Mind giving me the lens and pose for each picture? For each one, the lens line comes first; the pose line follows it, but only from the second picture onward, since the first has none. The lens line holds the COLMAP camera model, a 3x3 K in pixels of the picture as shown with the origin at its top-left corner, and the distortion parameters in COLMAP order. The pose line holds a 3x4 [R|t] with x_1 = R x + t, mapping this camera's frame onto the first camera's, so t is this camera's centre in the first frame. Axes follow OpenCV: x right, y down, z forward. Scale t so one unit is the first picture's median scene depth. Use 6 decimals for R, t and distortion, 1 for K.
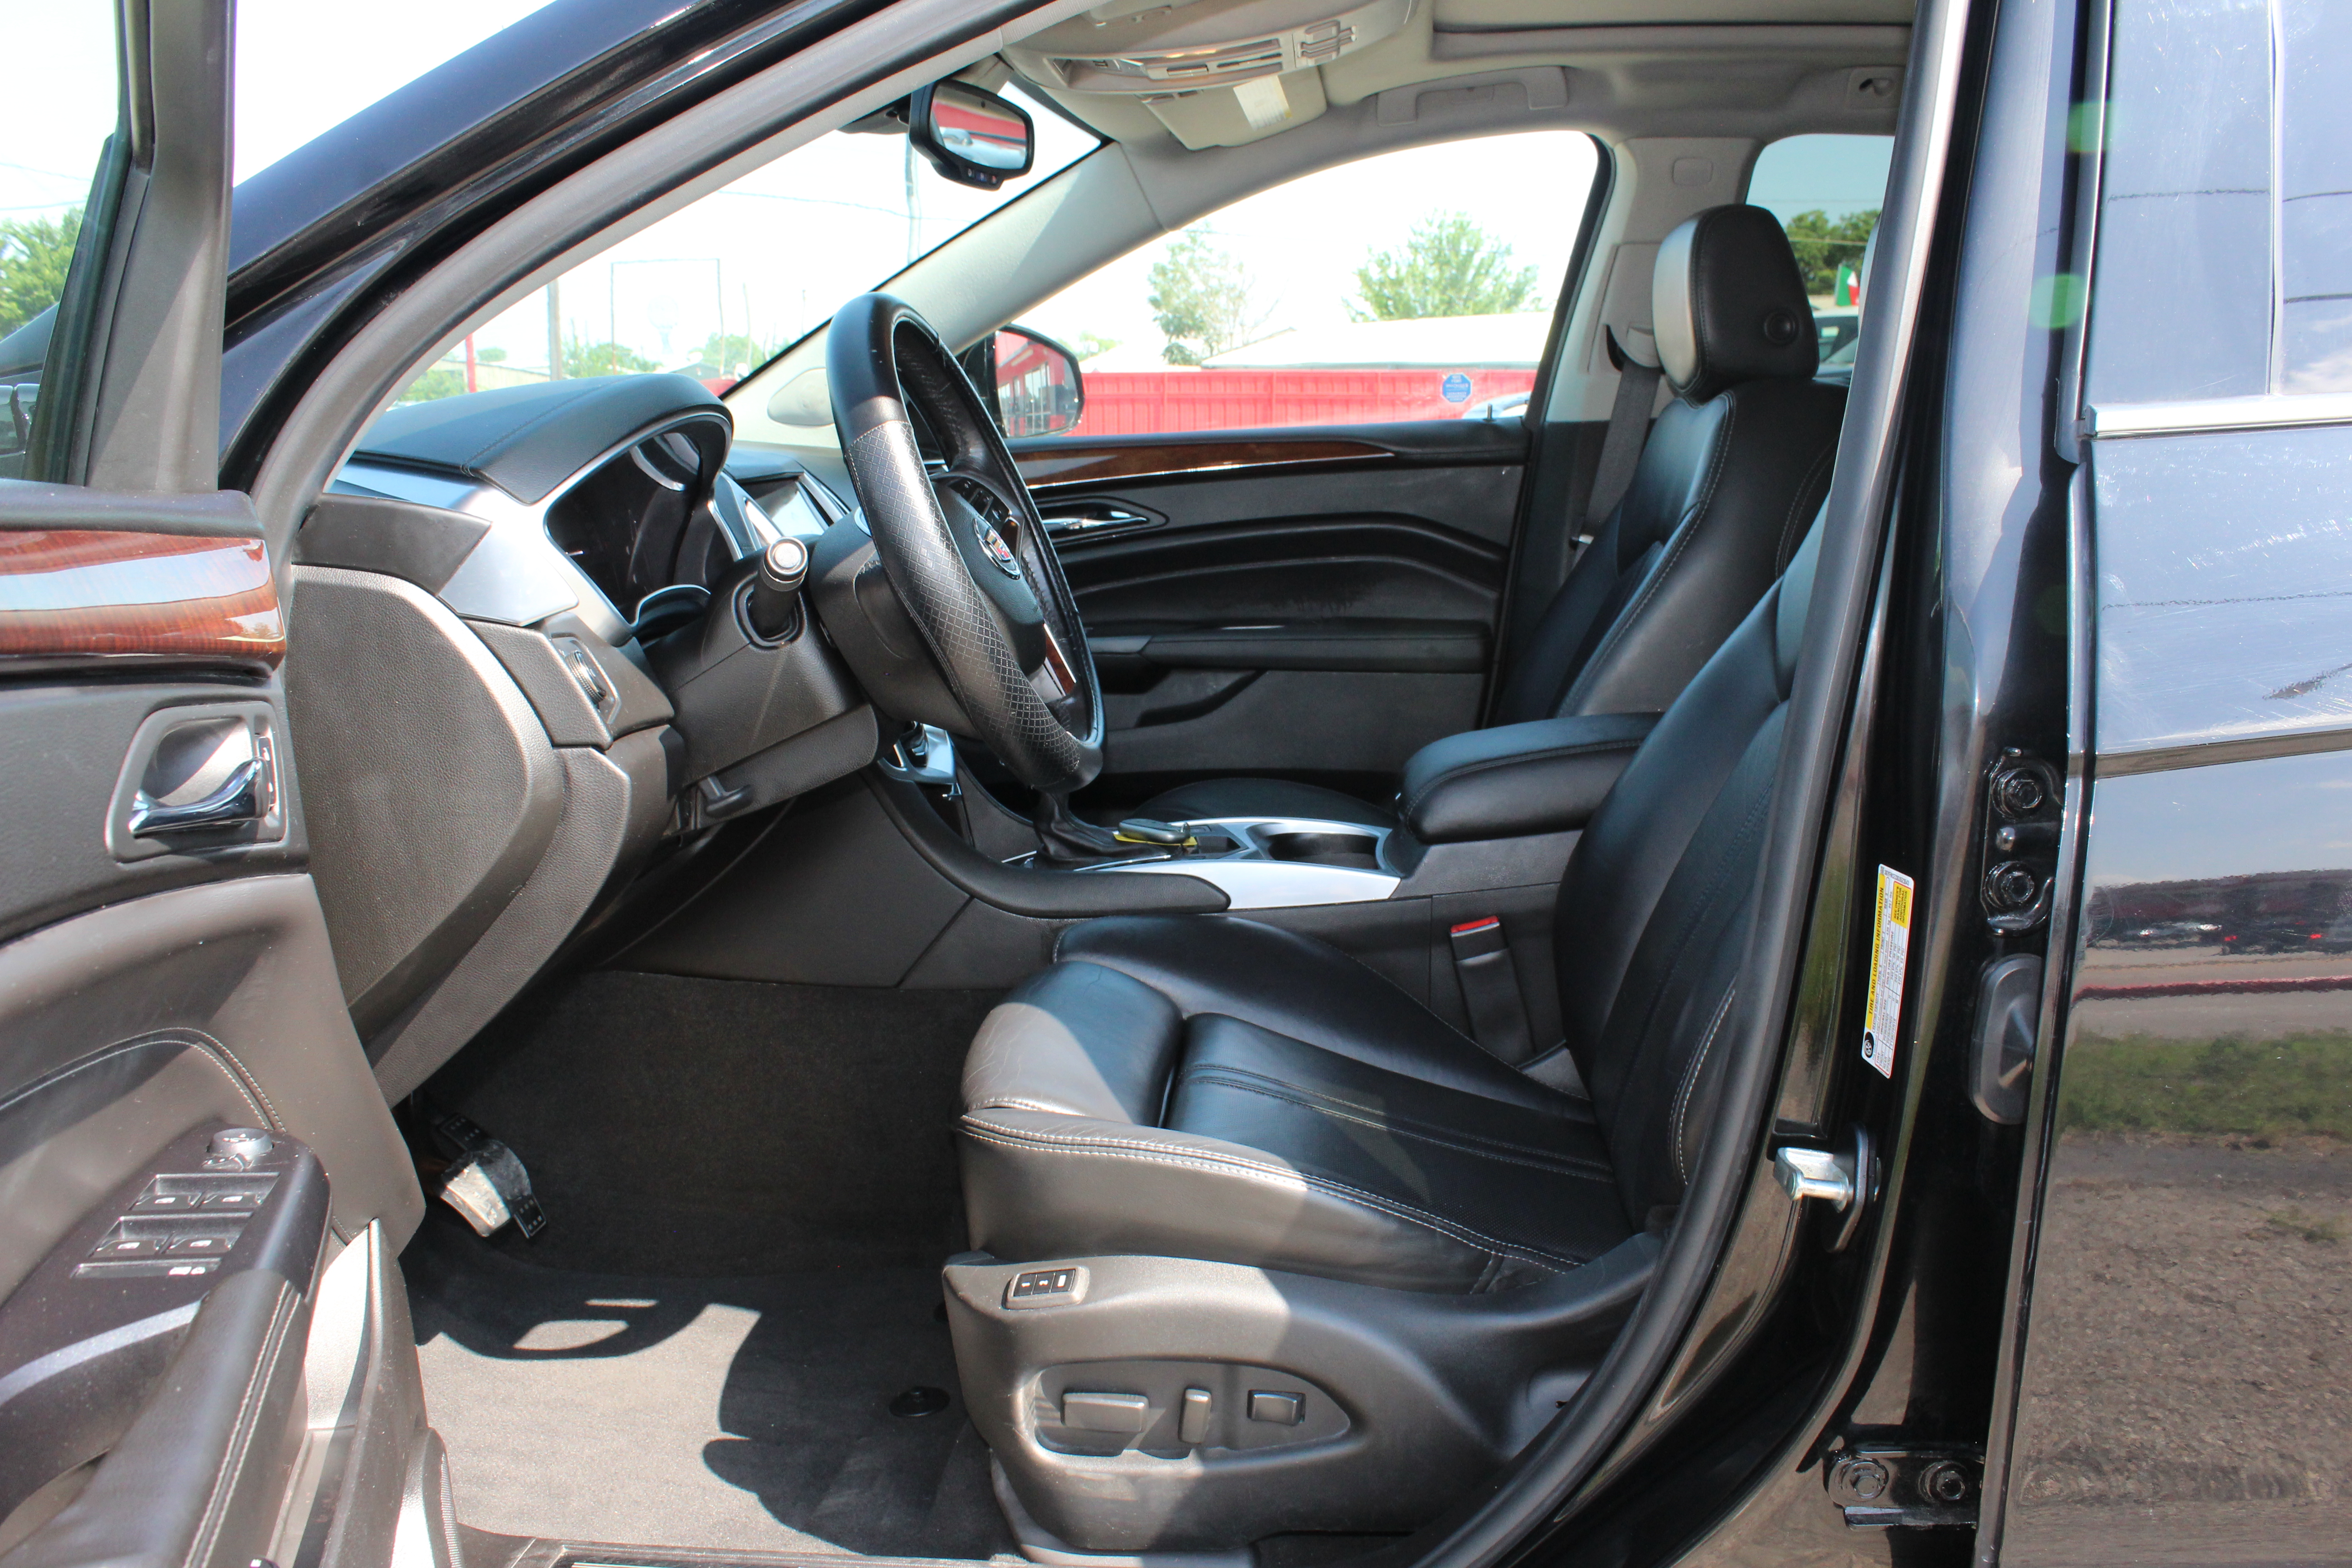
lens RADIAL K [[1941.8, 0, 1176.0], [0, 1941.8, 784.0], [0, 0, 1]] dist [-0.165742, 0.126370]
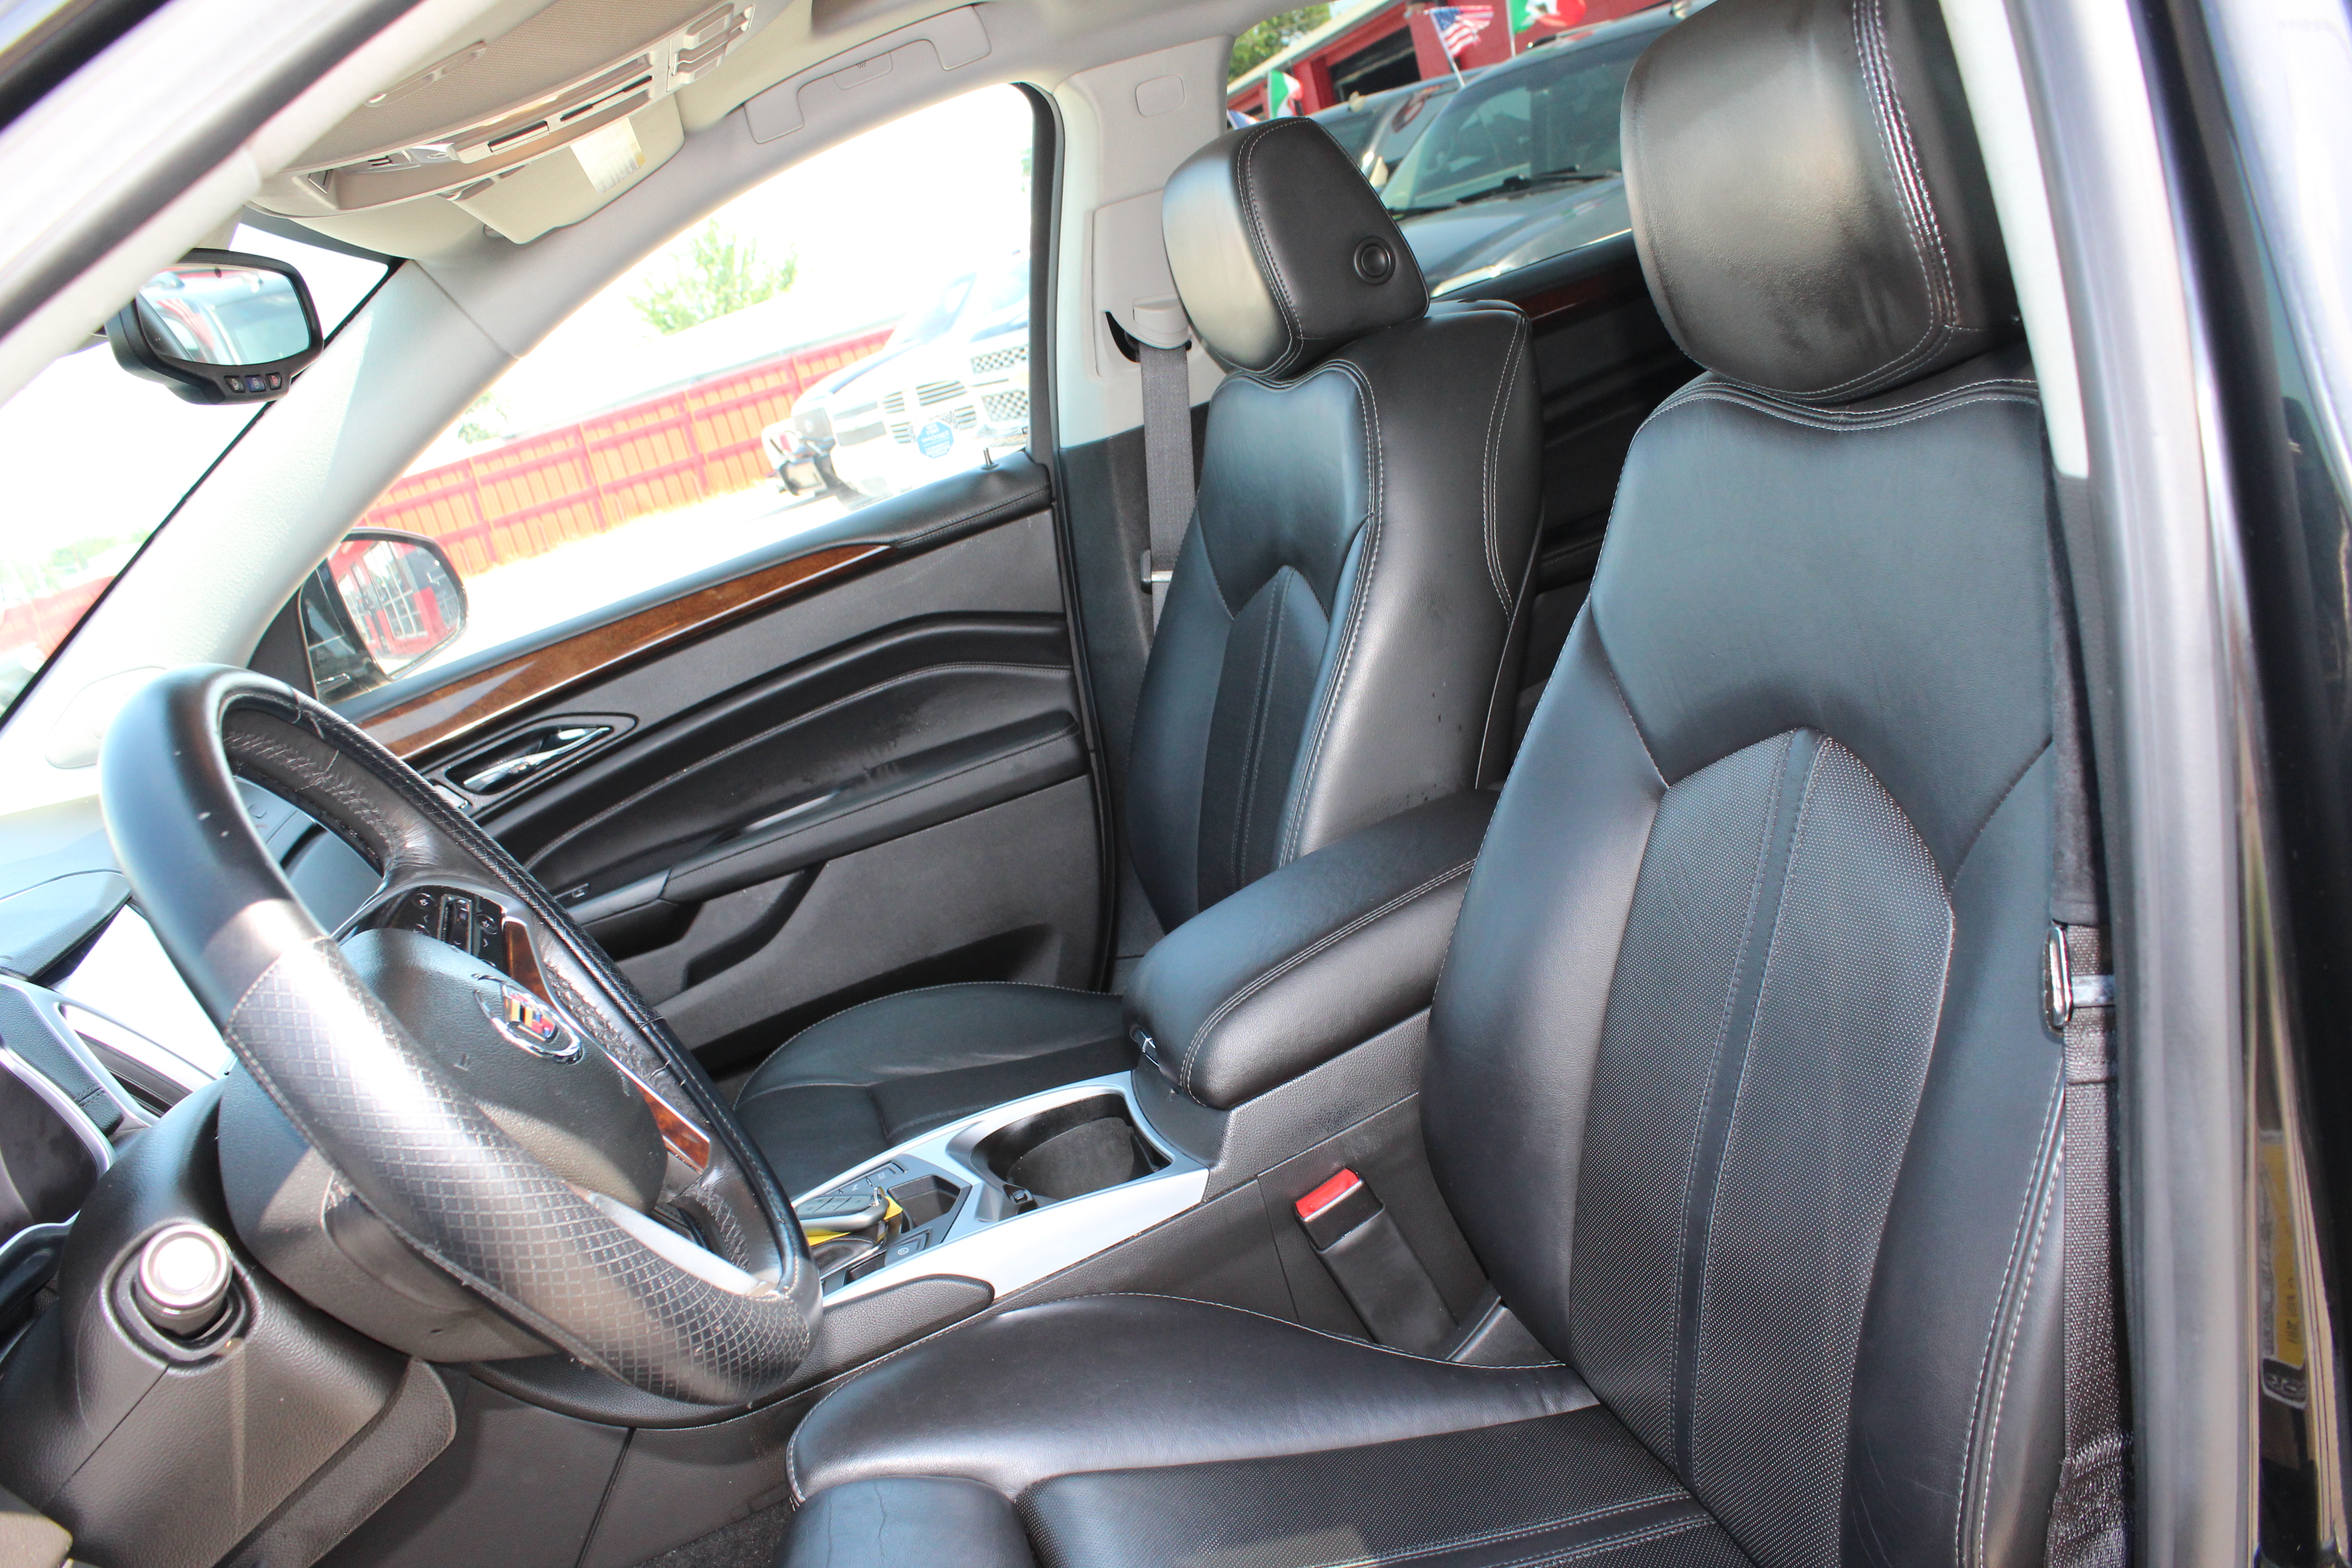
lens RADIAL K [[1948.4, 0, 1176.0], [0, 1948.4, 784.0], [0, 0, 1]] dist [-0.208028, 0.258300]
pose [[0.901138, -0.333629, 0.276845, -0.035125], [0.328933, 0.942135, 0.064690, -0.109196], [-0.282407, 0.032769, 0.958735, 0.265220]]
